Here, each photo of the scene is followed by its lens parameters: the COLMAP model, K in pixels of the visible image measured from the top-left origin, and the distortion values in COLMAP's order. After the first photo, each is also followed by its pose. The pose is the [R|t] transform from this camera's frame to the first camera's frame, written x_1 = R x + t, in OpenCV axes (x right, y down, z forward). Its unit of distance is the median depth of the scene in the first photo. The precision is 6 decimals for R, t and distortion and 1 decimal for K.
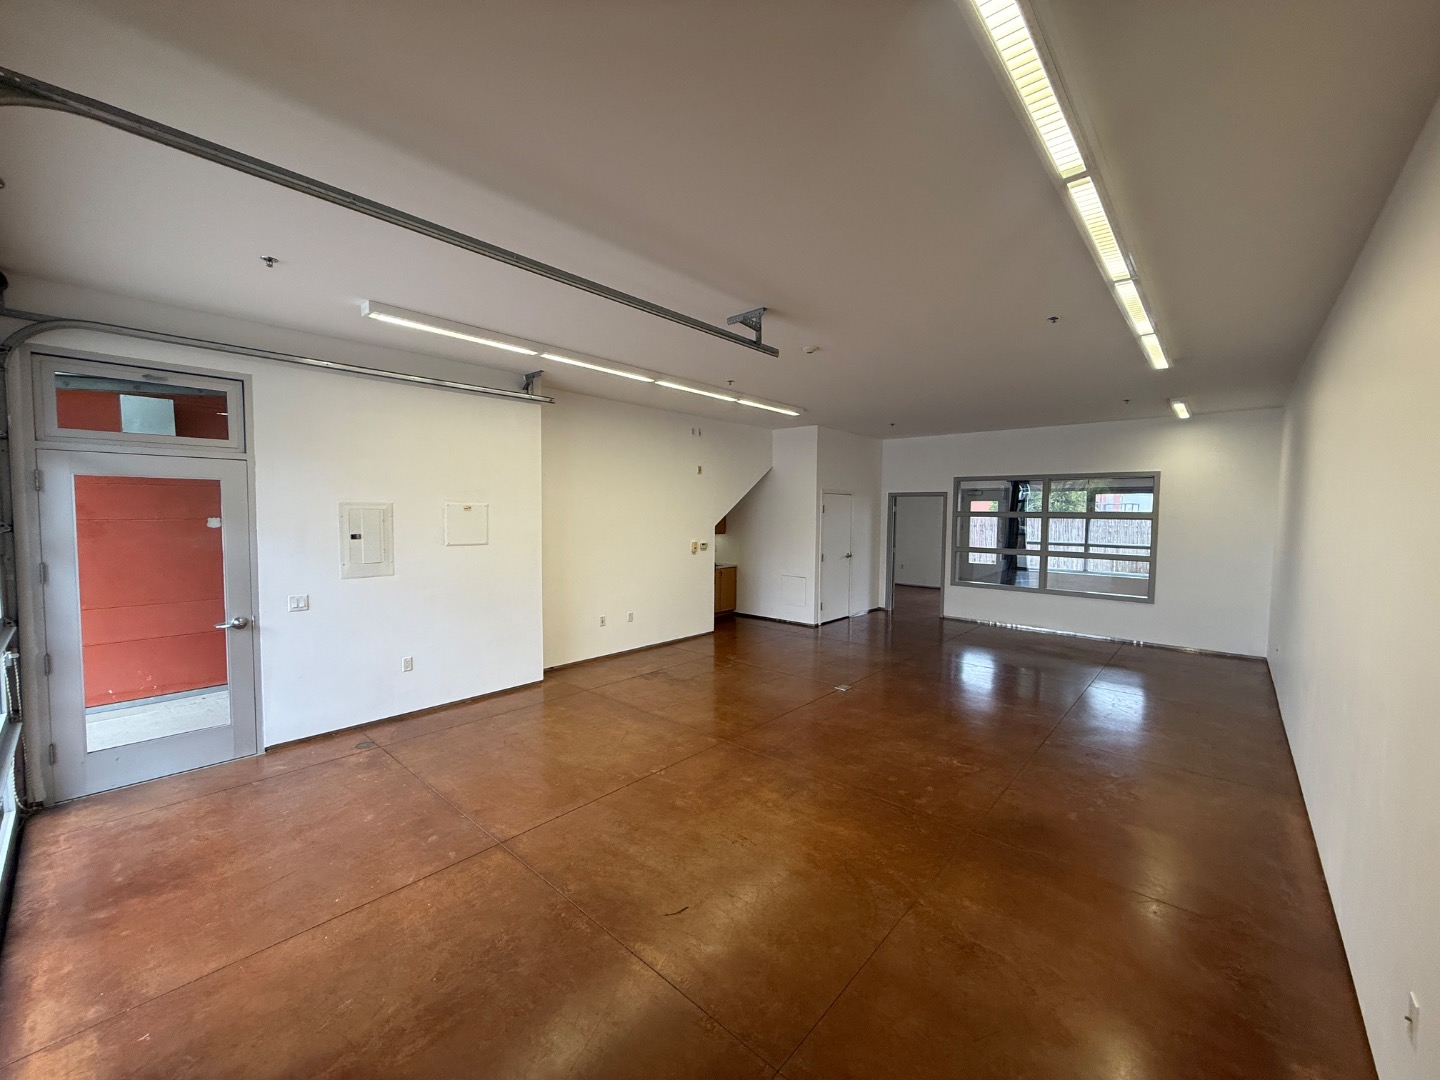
lens RADIAL K [[572.3, 0, 720.1], [0, 572.3, 541.5], [0, 0, 1]] dist [0.001785, 0.000236]
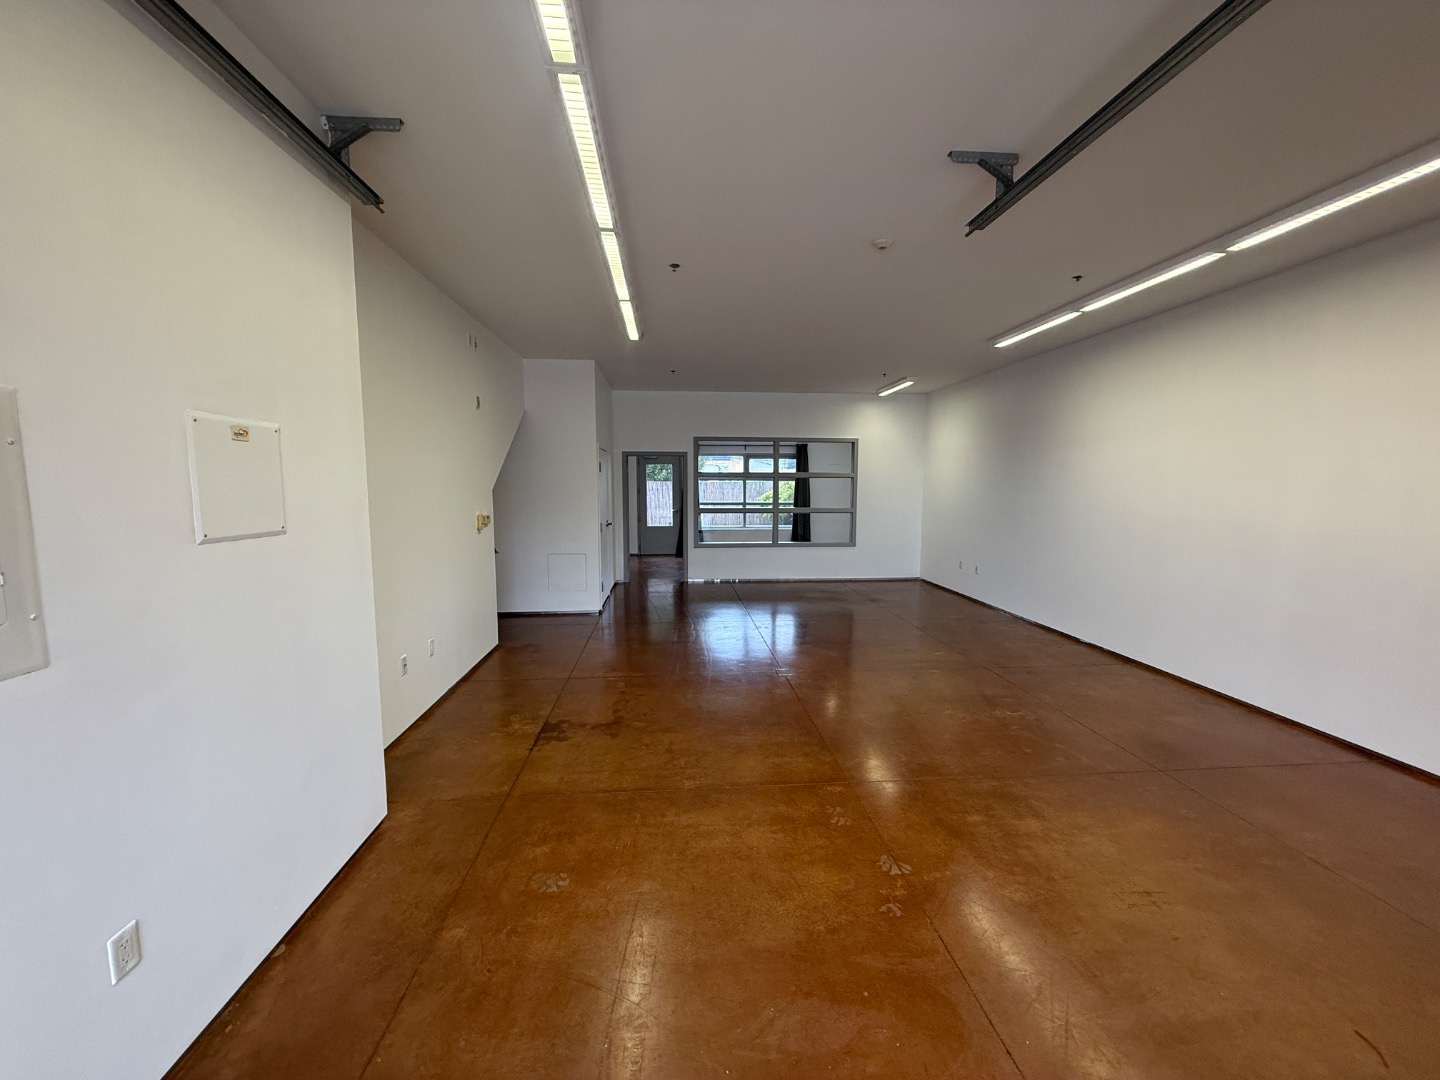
lens RADIAL K [[572.3, 0, 721.9], [0, 572.3, 539.0], [0, 0, 1]] dist [0.001785, 0.000236]
pose [[0.686835, -0.078794, 0.722530, -0.504079], [0.043268, 0.996776, 0.067570, -0.004389], [-0.725525, -0.015147, 0.688030, 0.546127]]
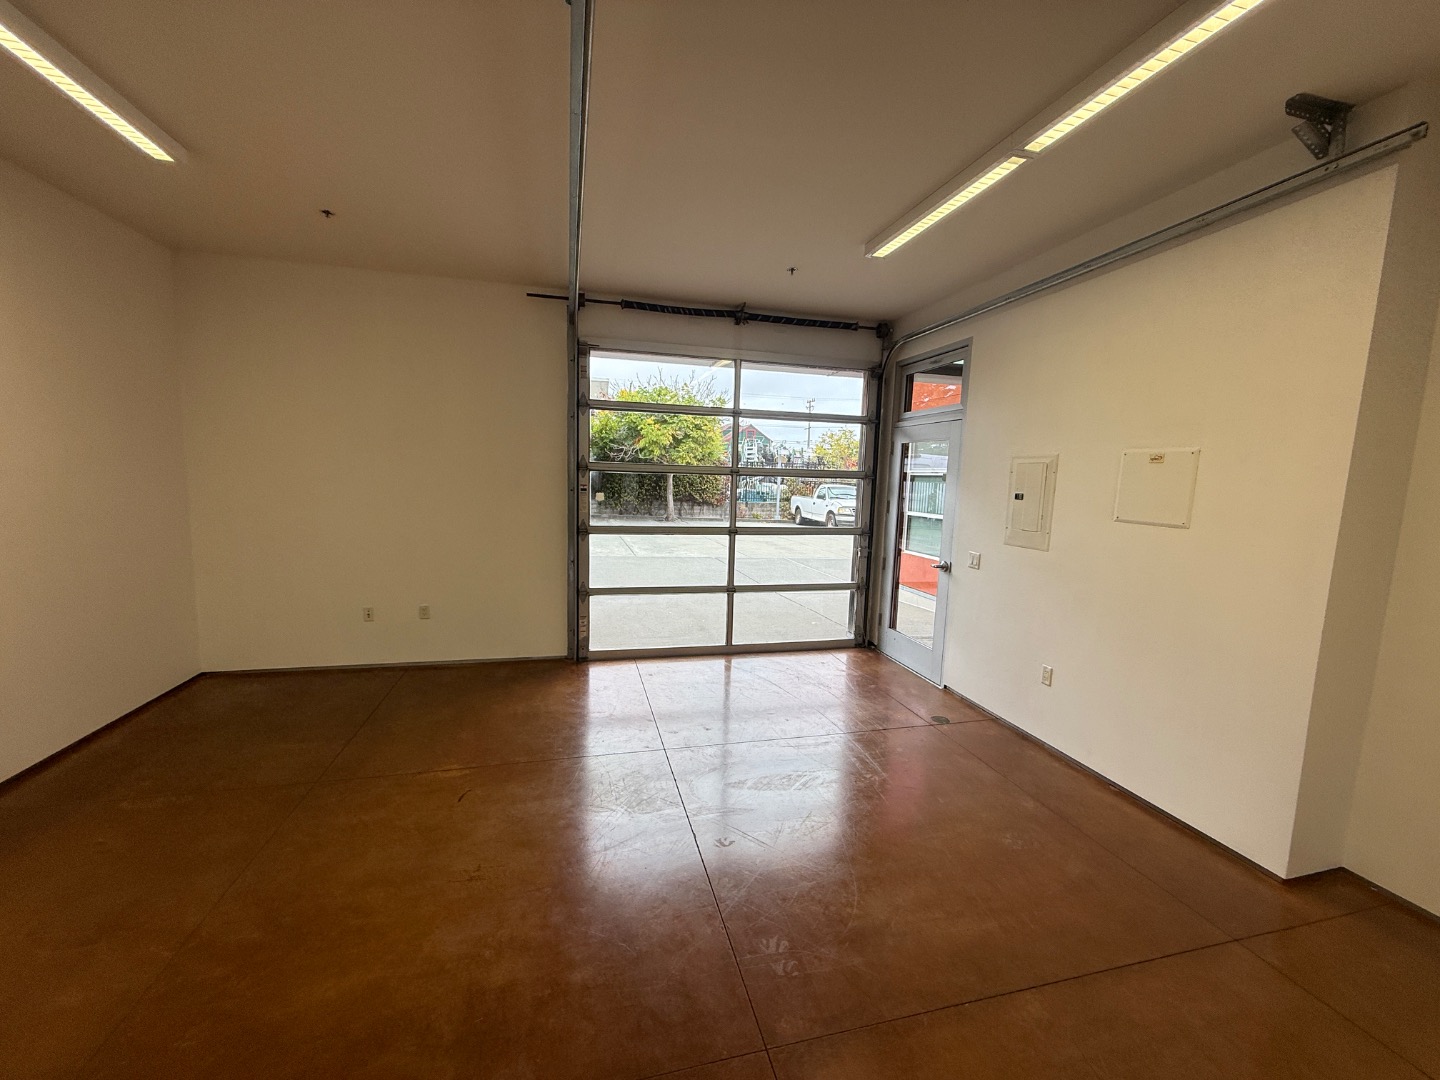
lens RADIAL K [[572.3, 0, 720.2], [0, 572.3, 542.3], [0, 0, 1]] dist [0.001785, 0.000236]
pose [[-0.559772, 0.075201, -0.825227, 0.267930], [-0.075942, 0.987027, 0.141458, -0.024432], [0.825159, 0.141853, -0.546799, 0.978617]]
